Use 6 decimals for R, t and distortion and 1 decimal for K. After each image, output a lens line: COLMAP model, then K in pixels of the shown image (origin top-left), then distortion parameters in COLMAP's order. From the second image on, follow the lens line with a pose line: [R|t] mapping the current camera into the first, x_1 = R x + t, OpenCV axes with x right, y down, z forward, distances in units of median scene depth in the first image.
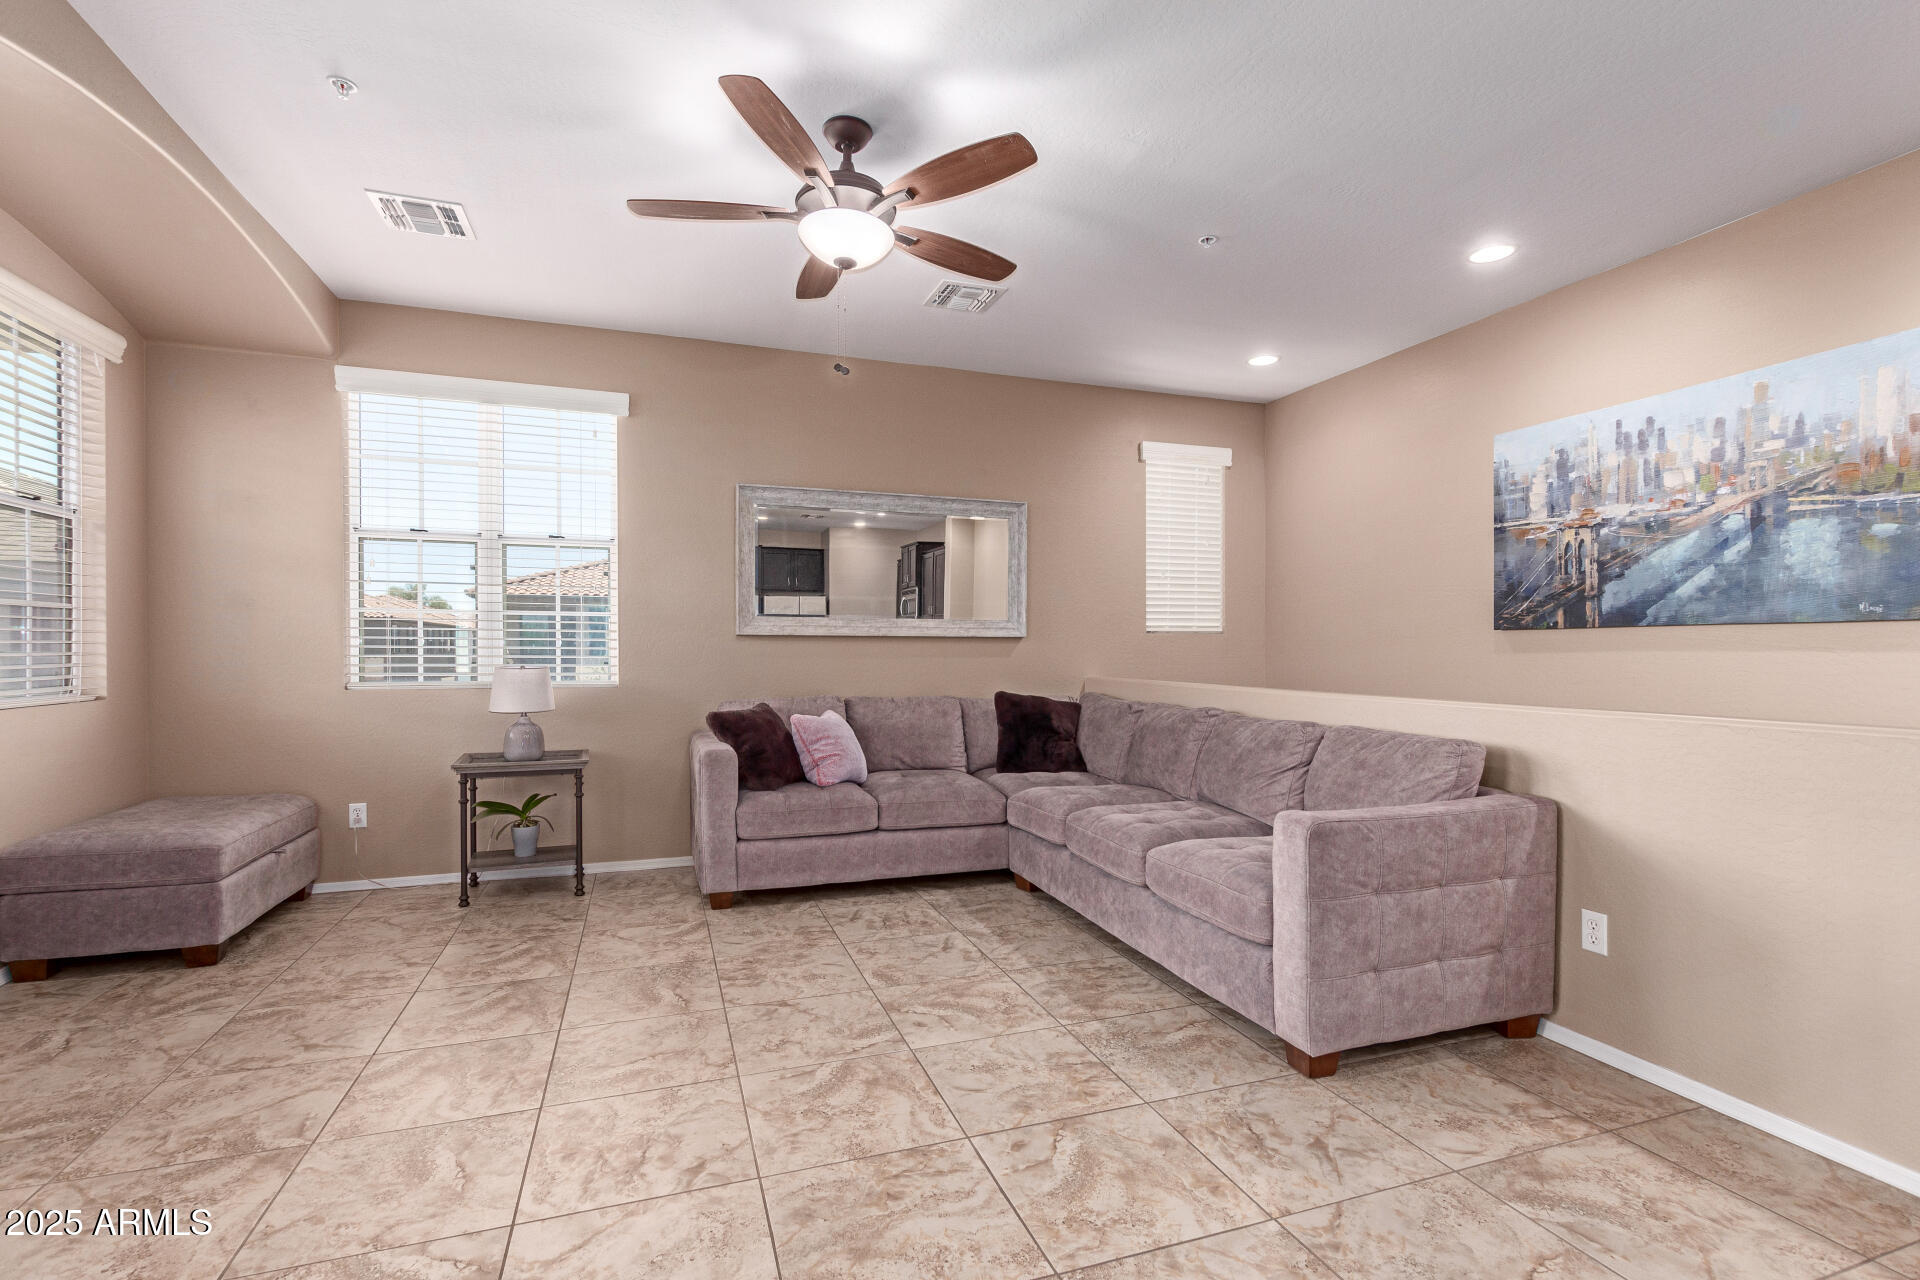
lens RADIAL K [[888.3, 0, 959.4], [0, 888.3, 658.6], [0, 0, 1]] dist [-0.000512, -0.001117]
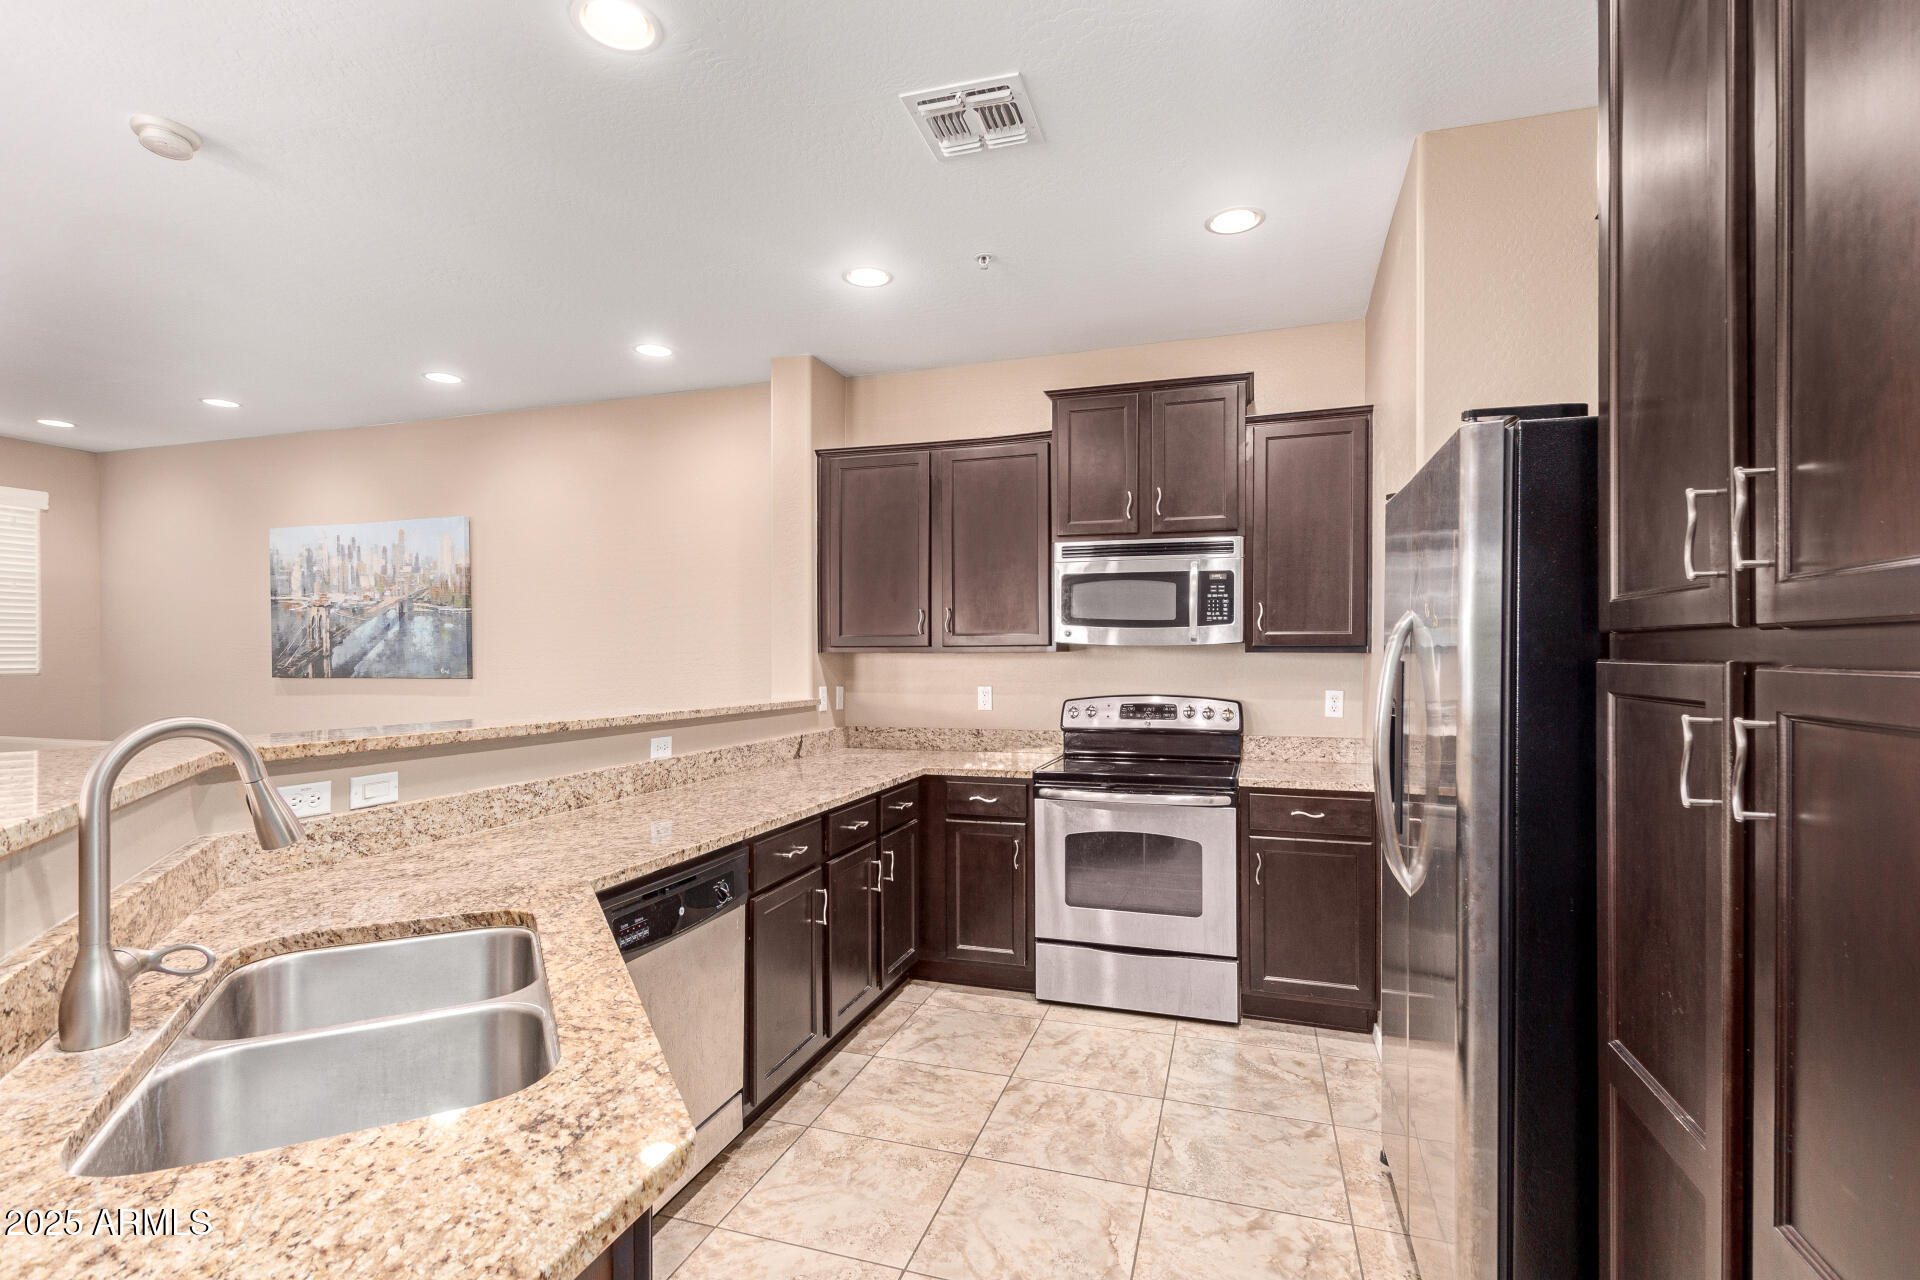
lens RADIAL K [[888.3, 0, 959.4], [0, 888.3, 658.6], [0, 0, 1]] dist [-0.000512, -0.001117]
pose [[0.604603, -0.006803, 0.796498, 0.205937], [0.010306, 0.999947, 0.000717, -0.060092], [-0.796460, 0.007775, 0.604641, -0.708046]]
